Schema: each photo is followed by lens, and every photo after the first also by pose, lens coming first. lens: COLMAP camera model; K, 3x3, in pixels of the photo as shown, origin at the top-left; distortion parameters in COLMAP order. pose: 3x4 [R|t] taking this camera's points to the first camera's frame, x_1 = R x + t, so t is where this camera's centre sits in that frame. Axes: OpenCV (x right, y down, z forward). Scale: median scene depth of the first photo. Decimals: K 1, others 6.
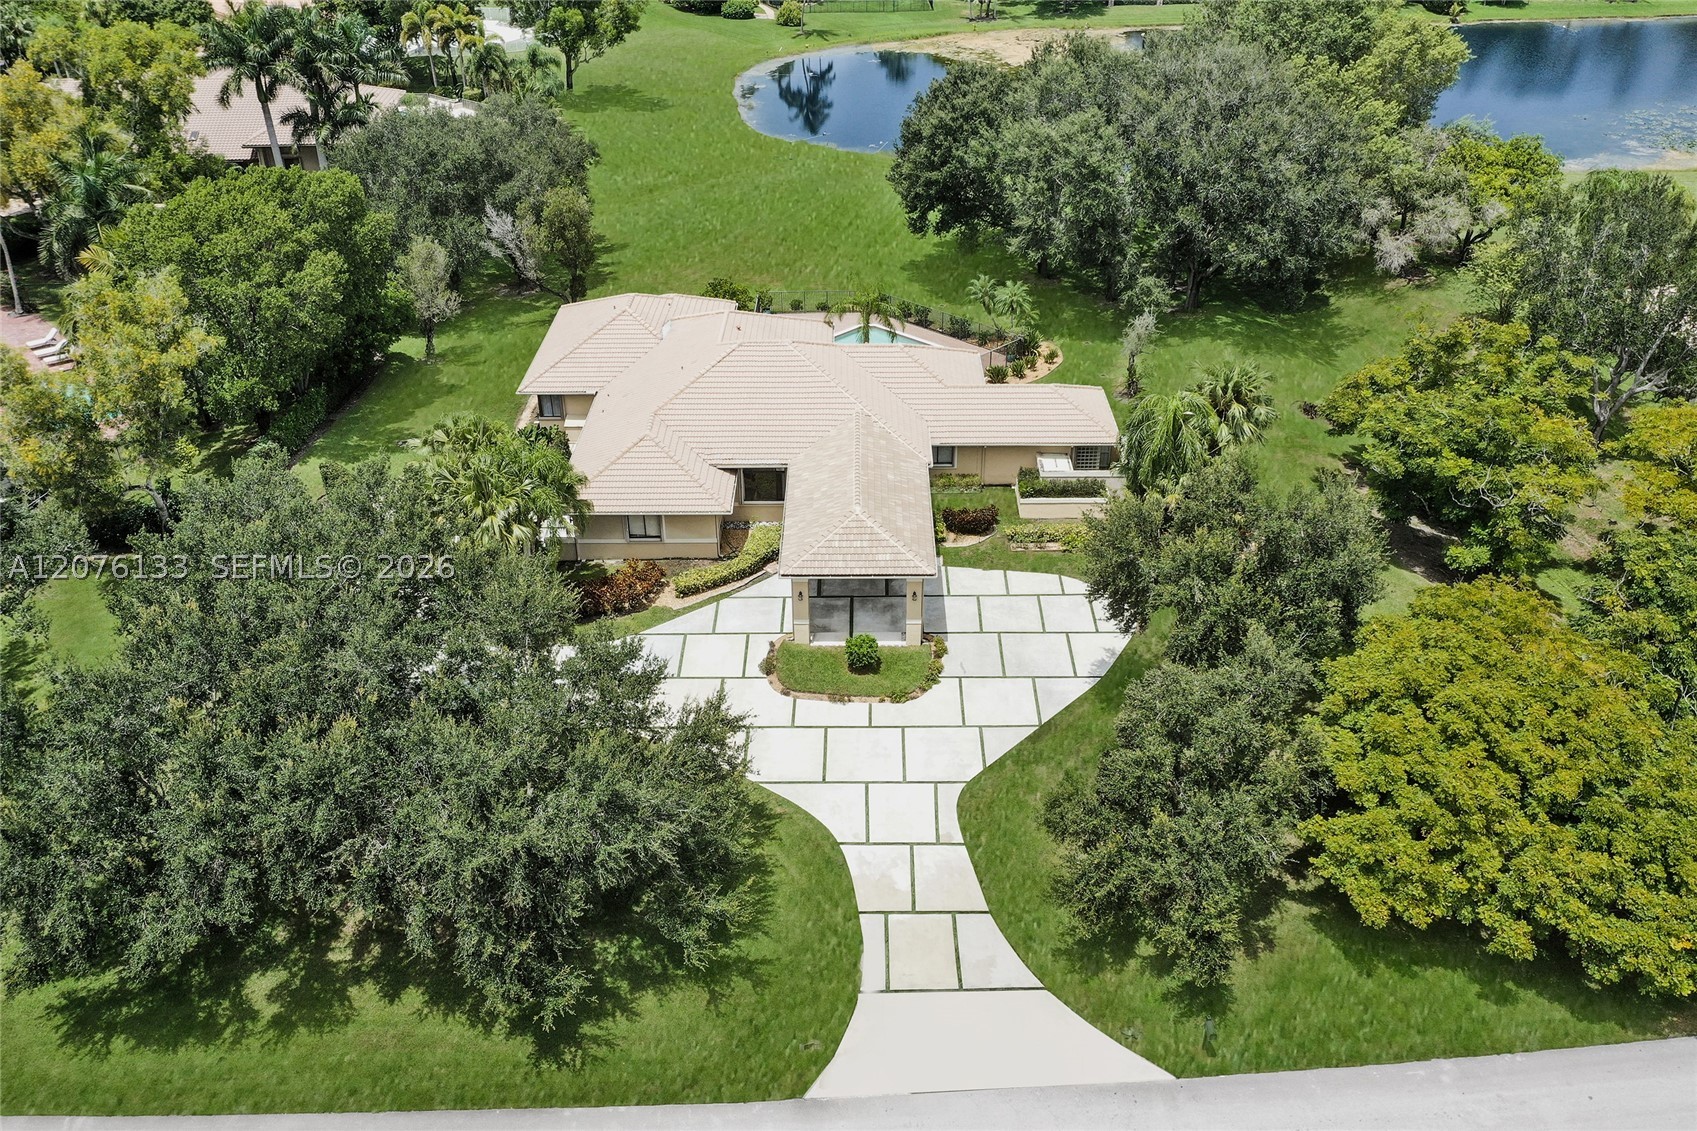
lens RADIAL K [[1421.1, 0, 848.5], [0, 1421.1, 565.5], [0, 0, 1]] dist [-0.010521, -0.003750]
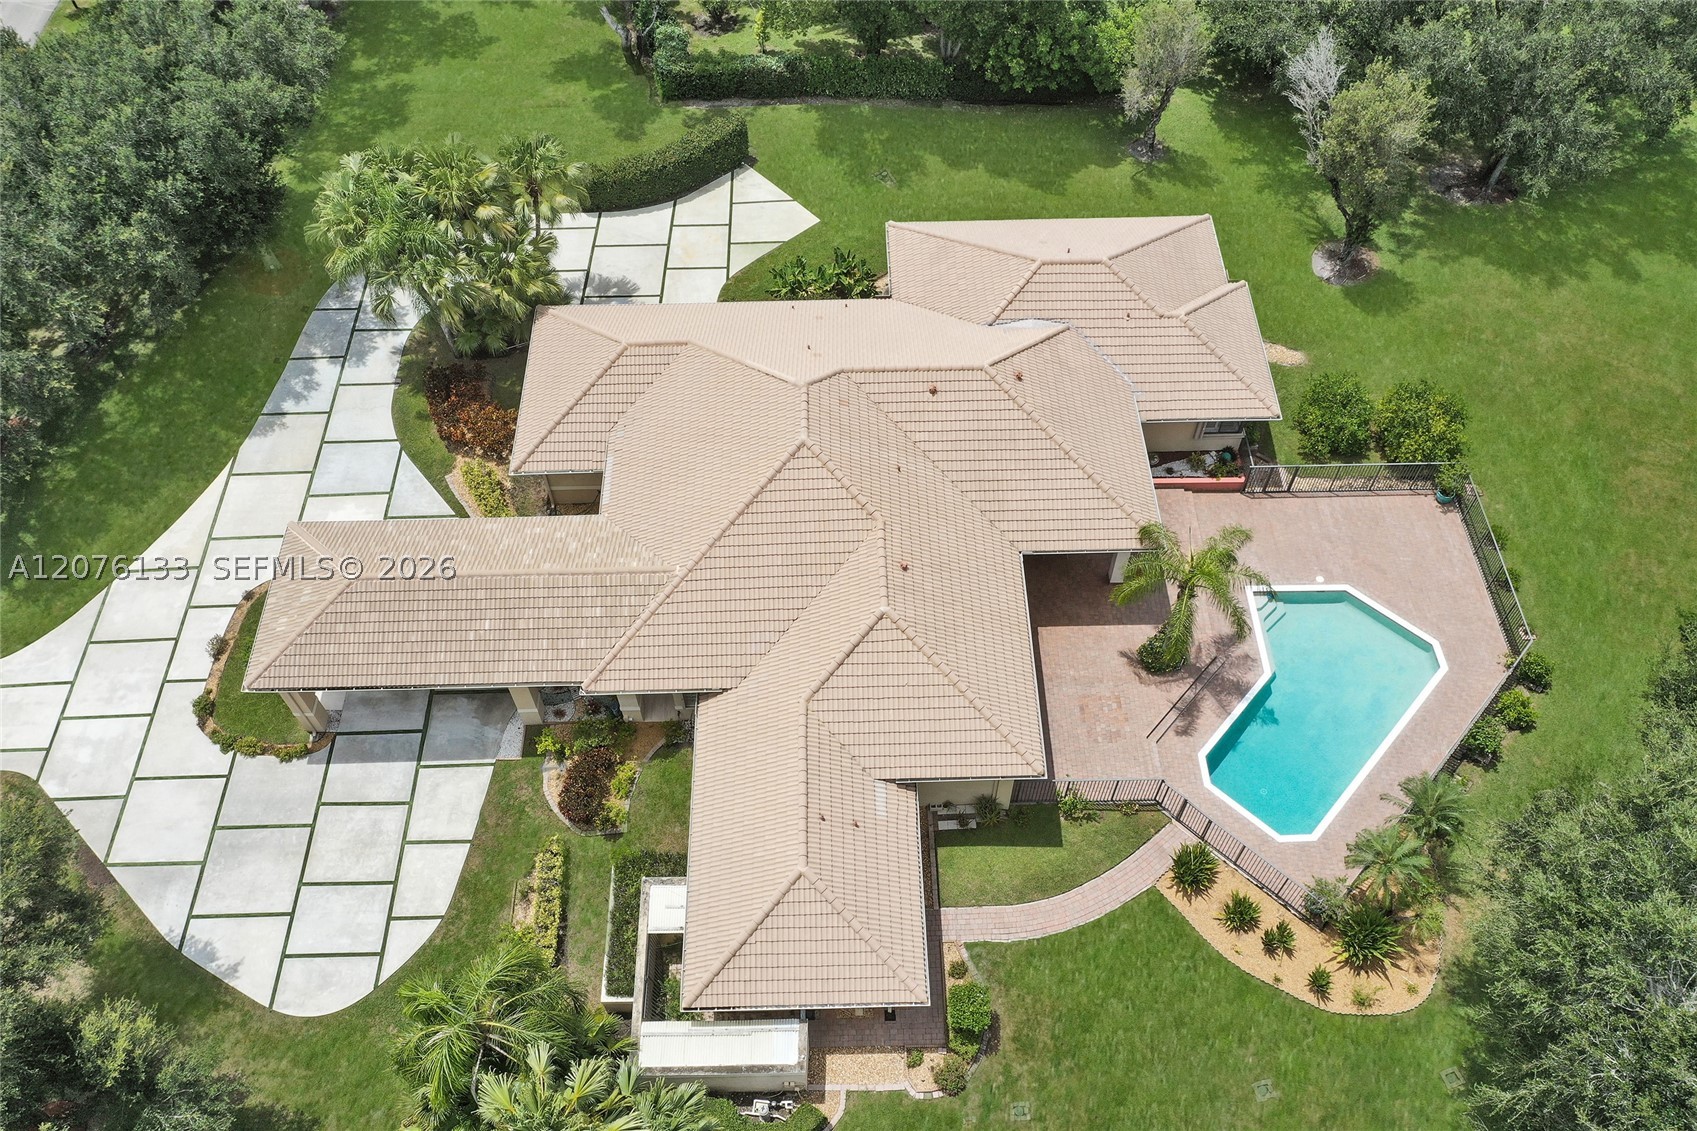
lens RADIAL K [[1333.4, 0, 848.5], [0, 1333.4, 565.5], [0, 0, 1]] dist [-0.007330, 0.001578]
pose [[0.028415, 0.821610, -0.569341, 0.375351], [-0.498490, 0.505340, 0.704372, -0.612886], [0.866430, 0.263796, 0.423924, 0.862423]]
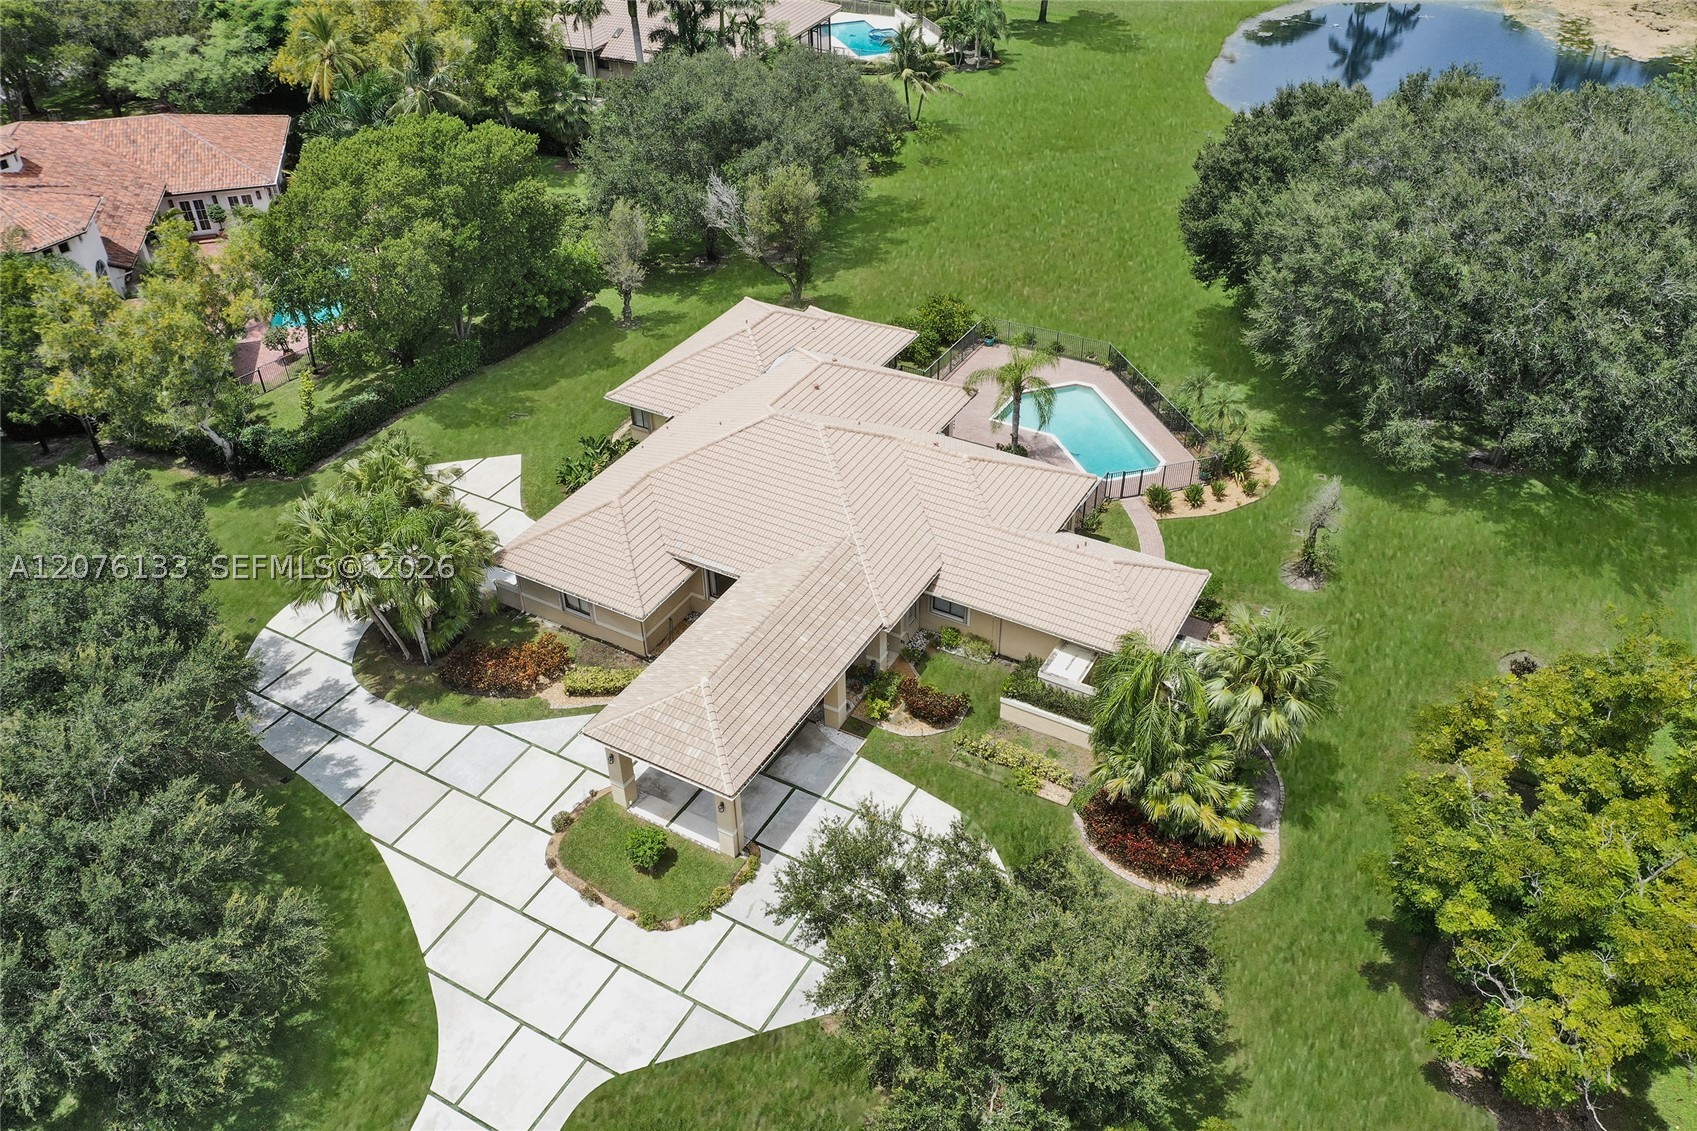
lens RADIAL K [[1333.4, 0, 848.5], [0, 1333.4, 565.5], [0, 0, 1]] dist [-0.007330, 0.001578]
pose [[0.873042, 0.285610, -0.395253, 0.343250], [-0.240222, 0.957256, 0.161105, -0.232240], [0.424371, -0.045703, 0.904334, 0.309744]]
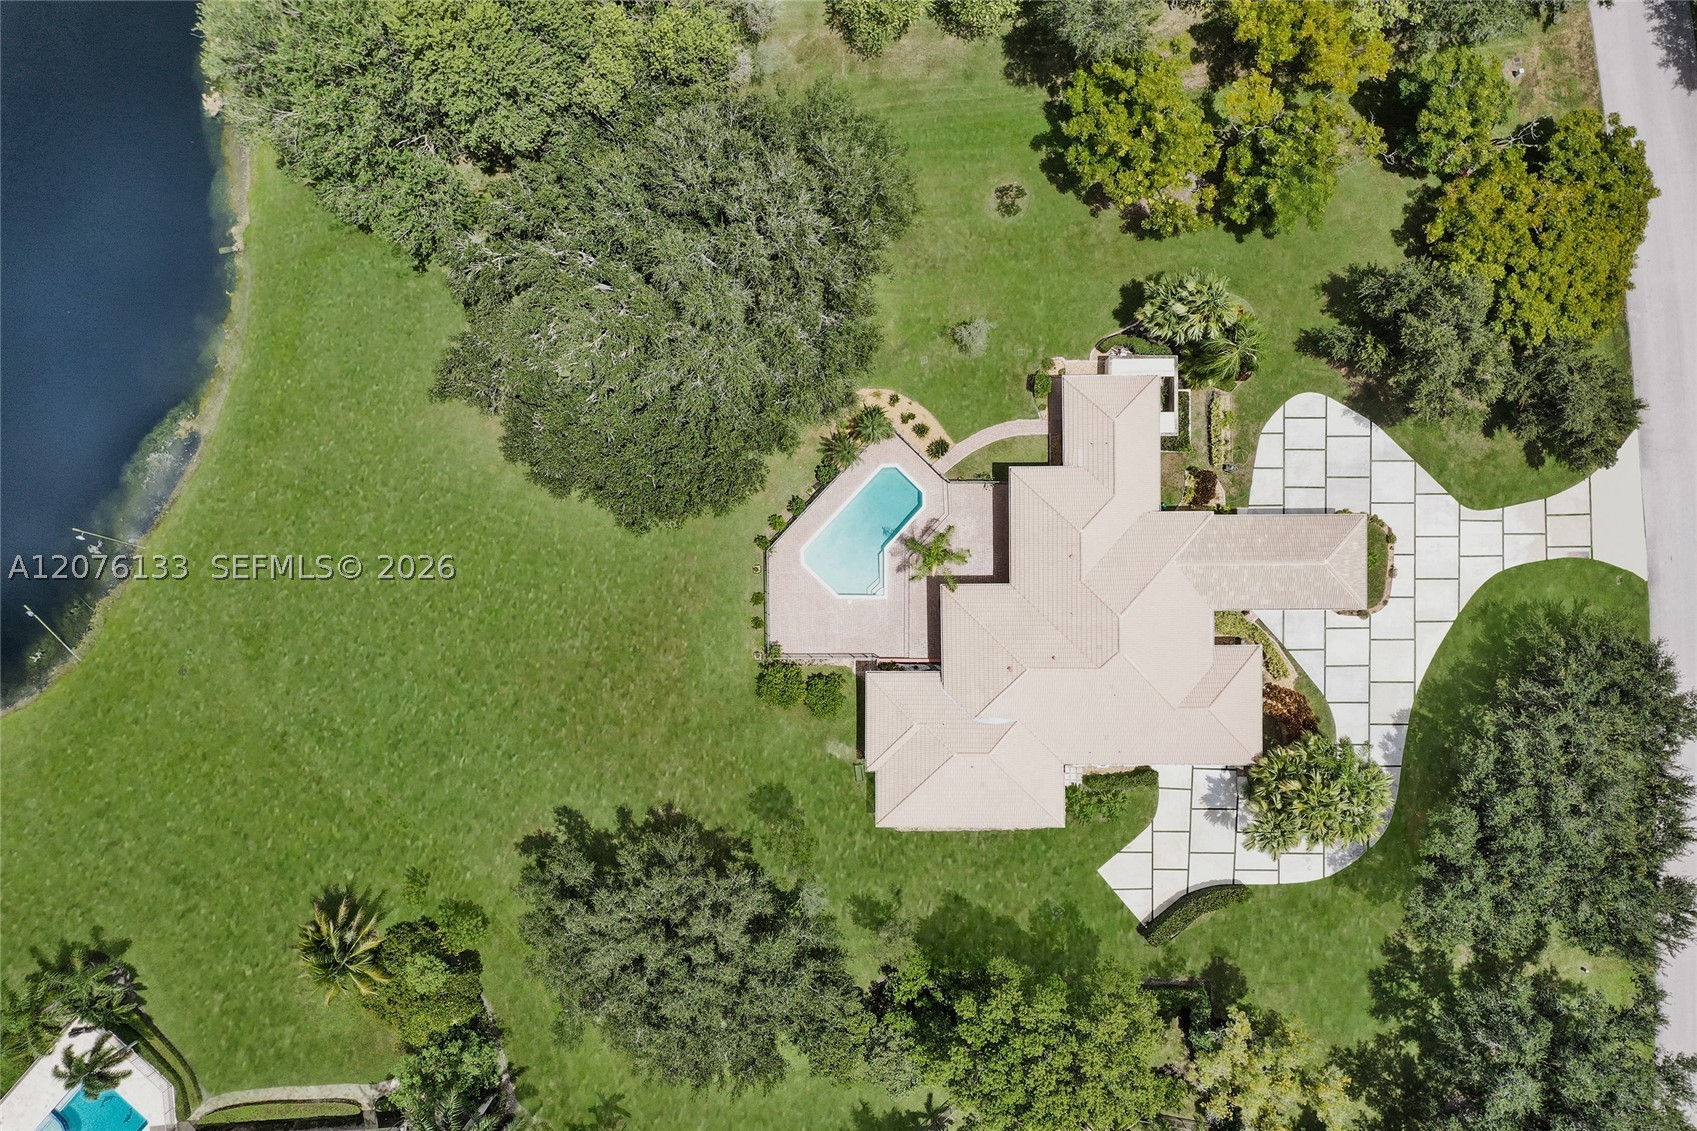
lens RADIAL K [[1382.7, 0, 845.9], [0, 1382.7, 590.1], [0, 0, 1]] dist [-0.009258, -0.003029]
pose [[-0.012726, -0.999917, -0.001993, -0.015124], [0.531811, -0.008457, 0.846821, -1.530832], [-0.846768, 0.009717, 0.531874, 0.584465]]
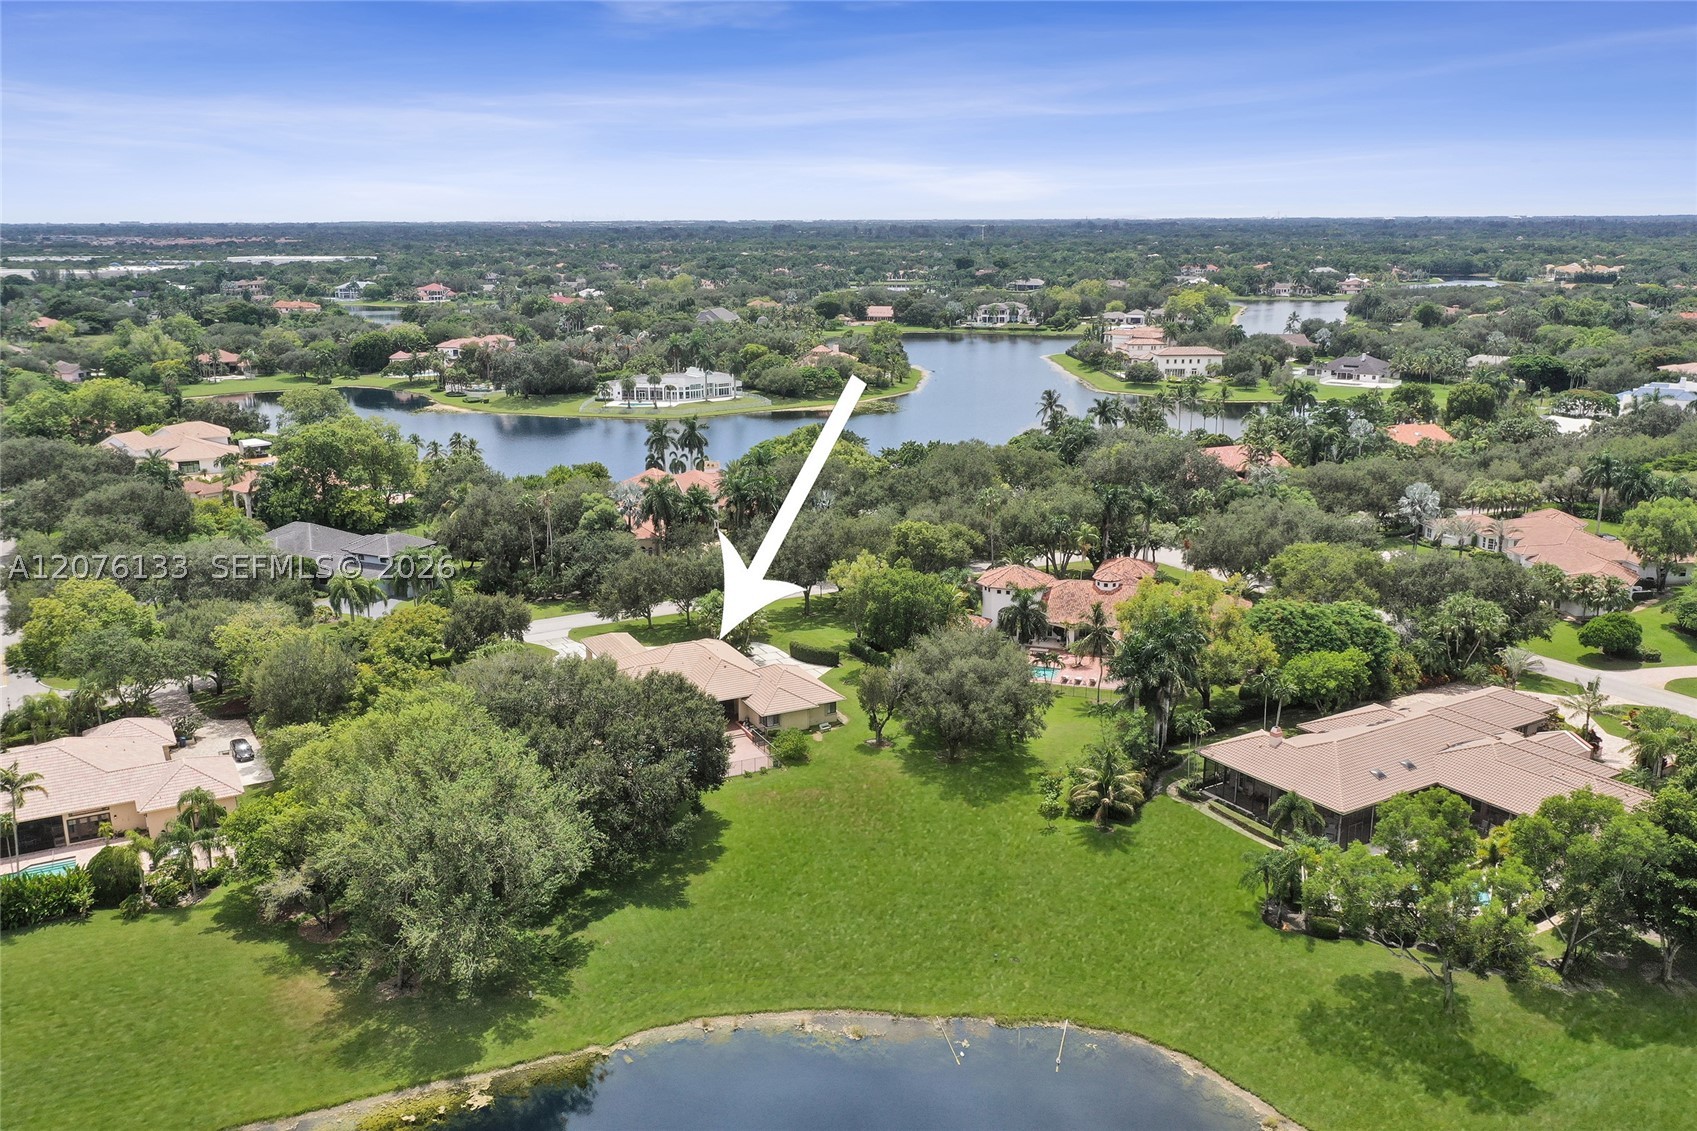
lens RADIAL K [[1382.7, 0, 845.9], [0, 1382.7, 590.1], [0, 0, 1]] dist [-0.009258, -0.003029]
pose [[-0.885281, 0.129467, -0.446671, 0.774351], [-0.228159, 0.716023, 0.659738, -1.967078], [0.405241, 0.685966, -0.604342, 2.675315]]
